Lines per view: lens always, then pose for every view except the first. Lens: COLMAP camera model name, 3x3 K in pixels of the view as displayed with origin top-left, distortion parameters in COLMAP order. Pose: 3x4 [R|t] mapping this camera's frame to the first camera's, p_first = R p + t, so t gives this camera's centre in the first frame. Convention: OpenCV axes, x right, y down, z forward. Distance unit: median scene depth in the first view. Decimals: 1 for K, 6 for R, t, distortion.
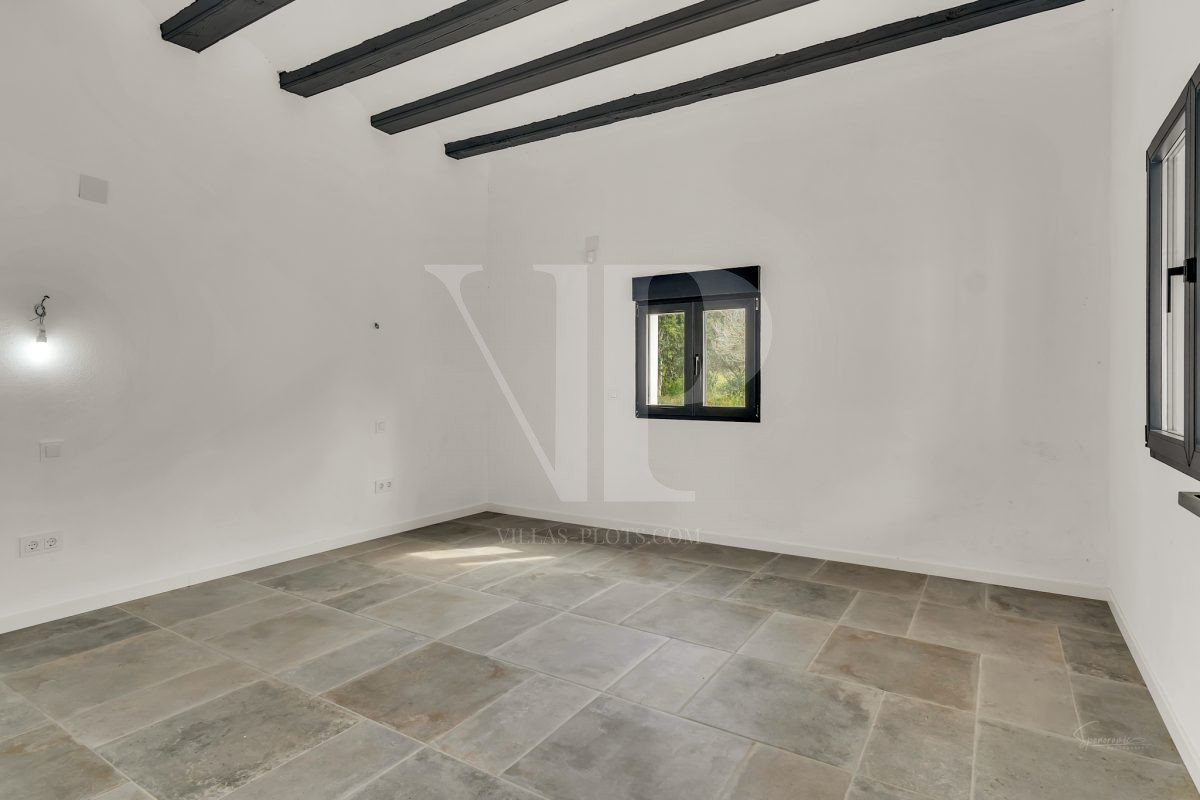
lens RADIAL K [[641.0, 0, 602.1], [0, 641.0, 395.3], [0, 0, 1]] dist [0.006157, 0.001100]
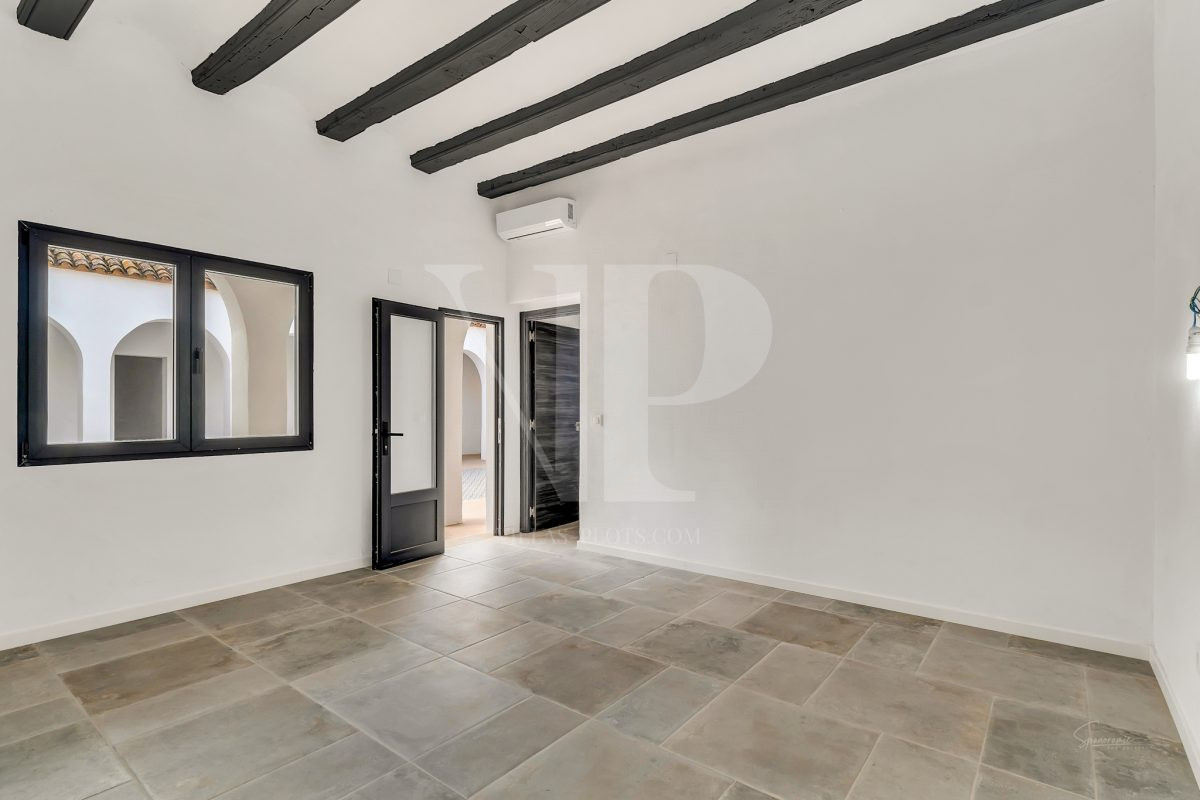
lens RADIAL K [[627.1, 0, 597.6], [0, 627.1, 396.9], [0, 0, 1]] dist [0.004361, 0.000031]
pose [[-0.993924, -0.001543, 0.110056, -0.401394], [-0.000840, 0.999979, 0.006441, -0.049434], [-0.110063, 0.006310, -0.993905, 2.036429]]
